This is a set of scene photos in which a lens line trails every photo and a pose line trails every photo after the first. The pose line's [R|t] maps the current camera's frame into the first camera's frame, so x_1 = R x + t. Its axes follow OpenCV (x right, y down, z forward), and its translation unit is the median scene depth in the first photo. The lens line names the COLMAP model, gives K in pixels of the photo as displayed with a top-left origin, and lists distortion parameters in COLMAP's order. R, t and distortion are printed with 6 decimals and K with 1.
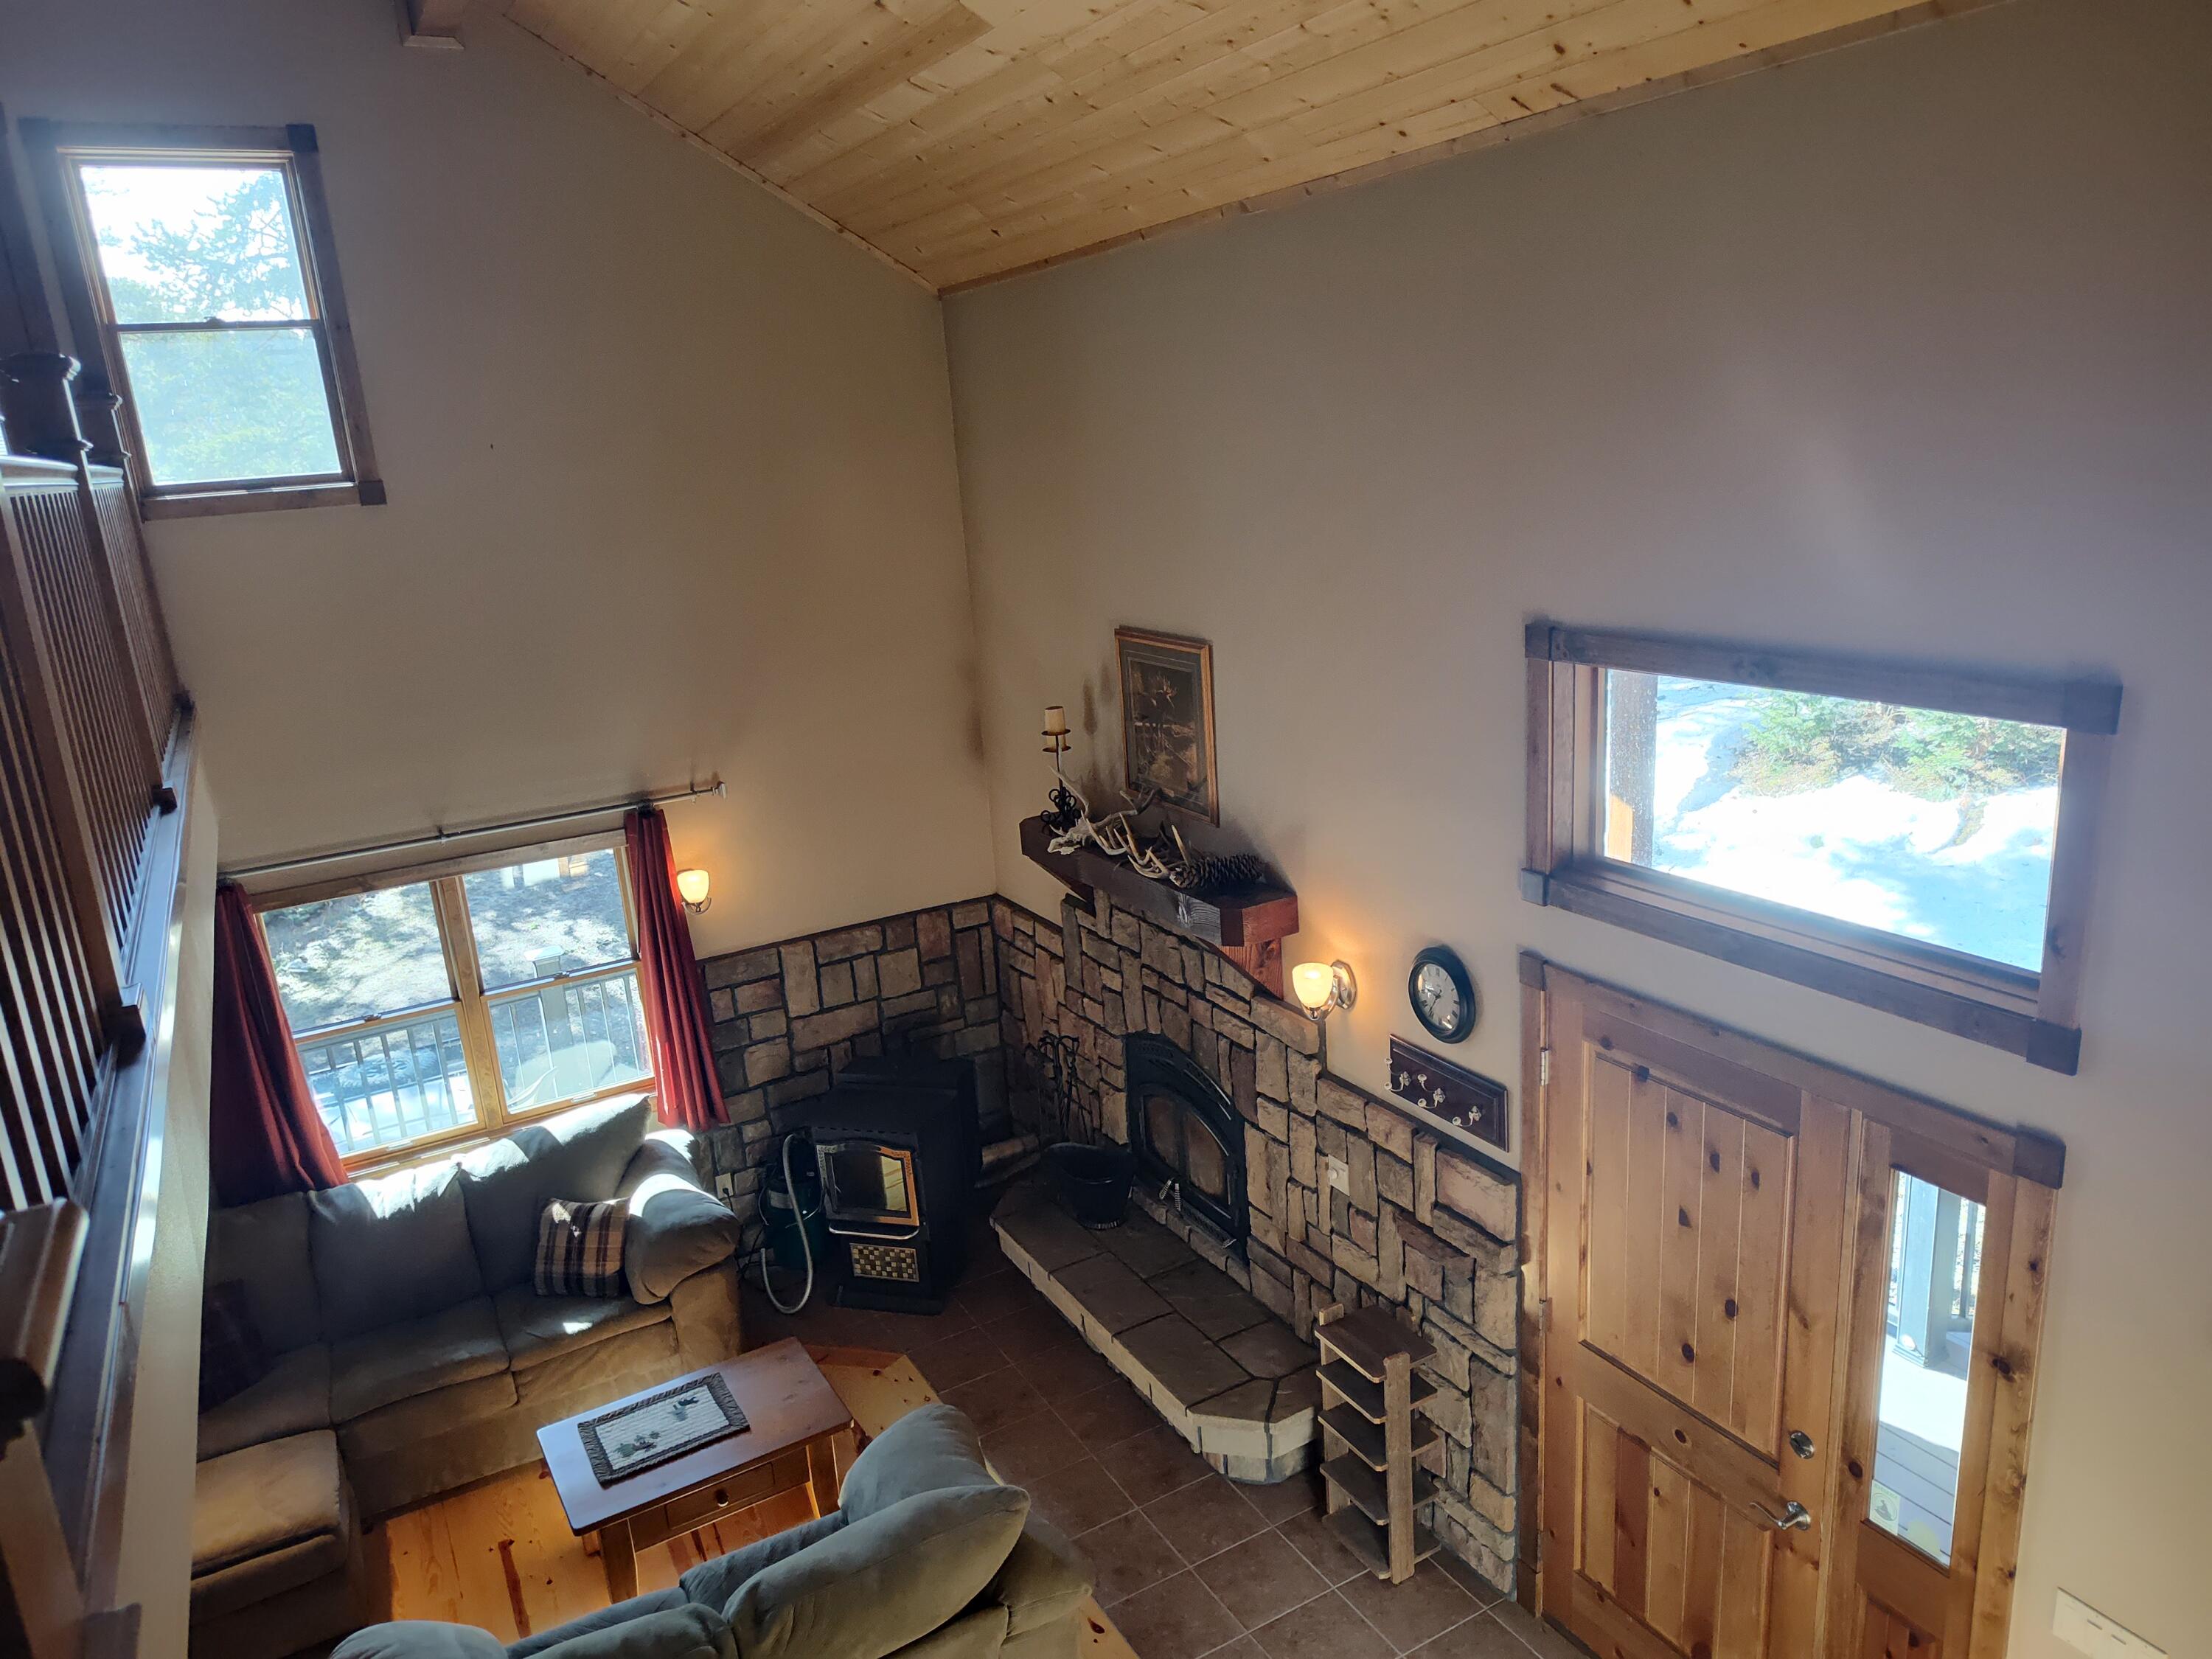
lens RADIAL K [[1510.5, 0, 1106.0], [0, 1510.5, 829.5], [0, 0, 1]] dist [0.051343, -0.065741]
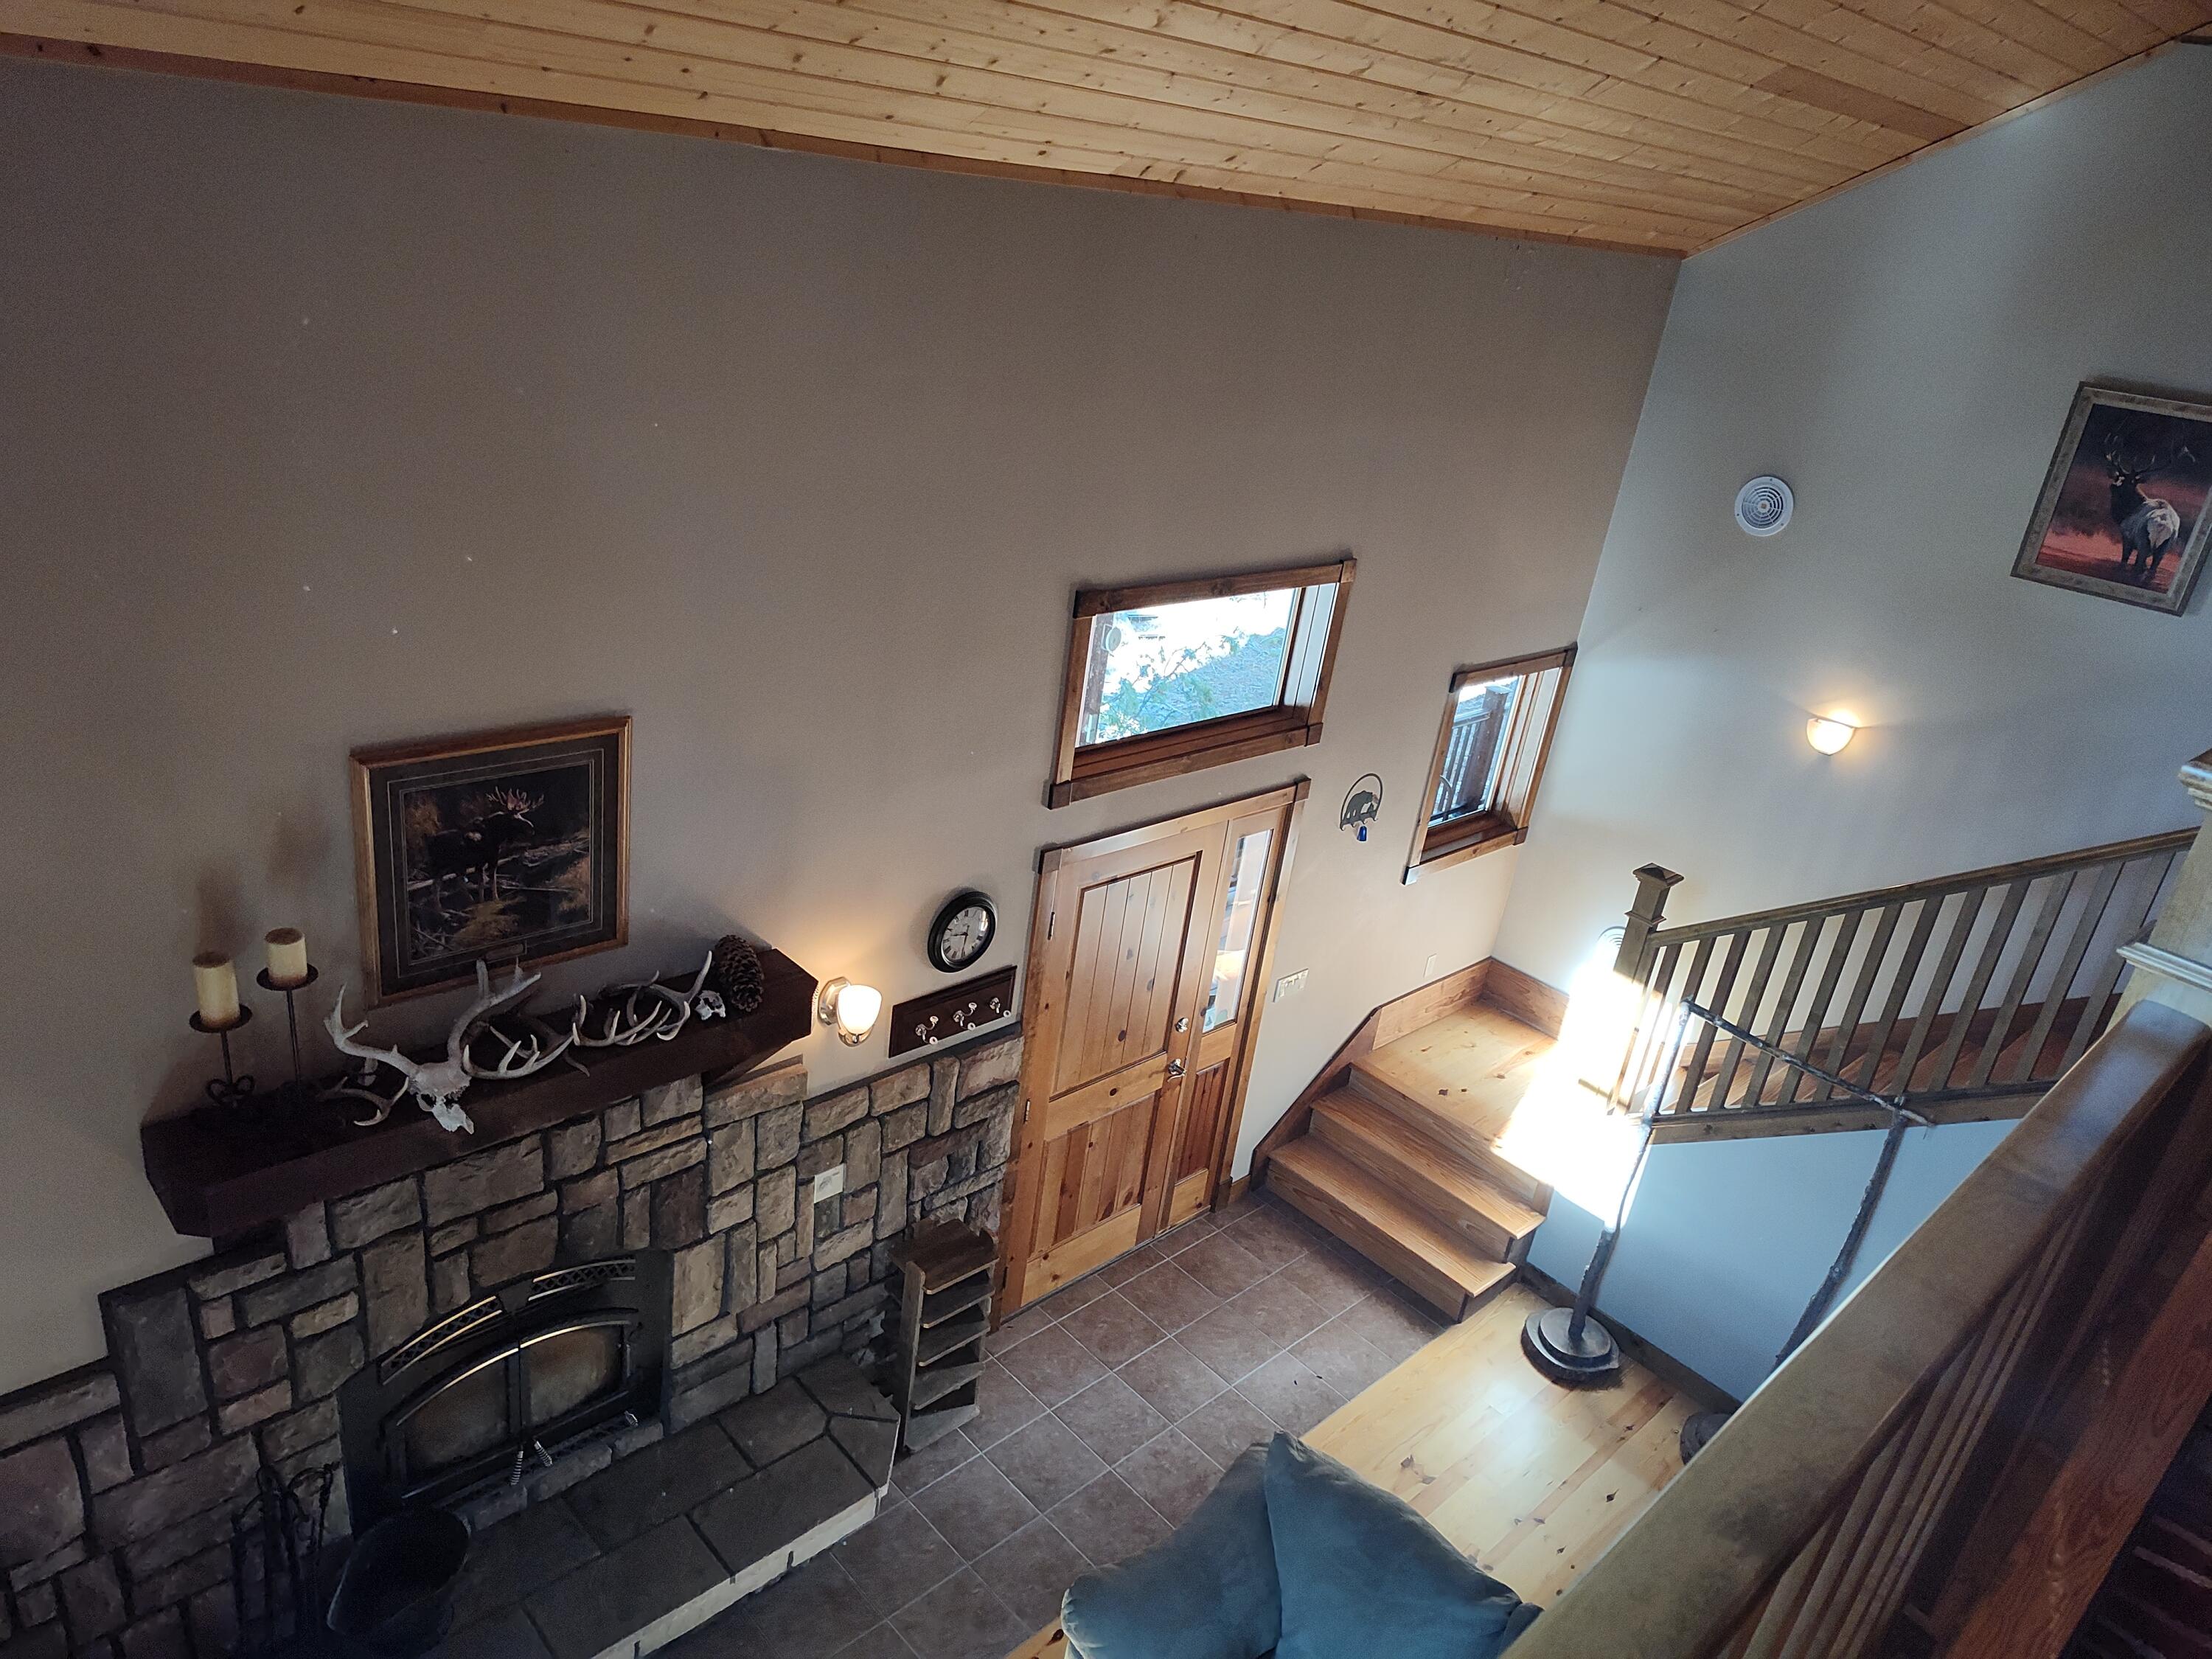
lens RADIAL K [[1510.5, 0, 1106.0], [0, 1510.5, 829.5], [0, 0, 1]] dist [0.051343, -0.065741]
pose [[-0.258420, -0.362635, 0.895385, -0.628189], [0.131556, 0.905023, 0.404507, -0.320253], [-0.957033, 0.222326, -0.186169, 0.887999]]
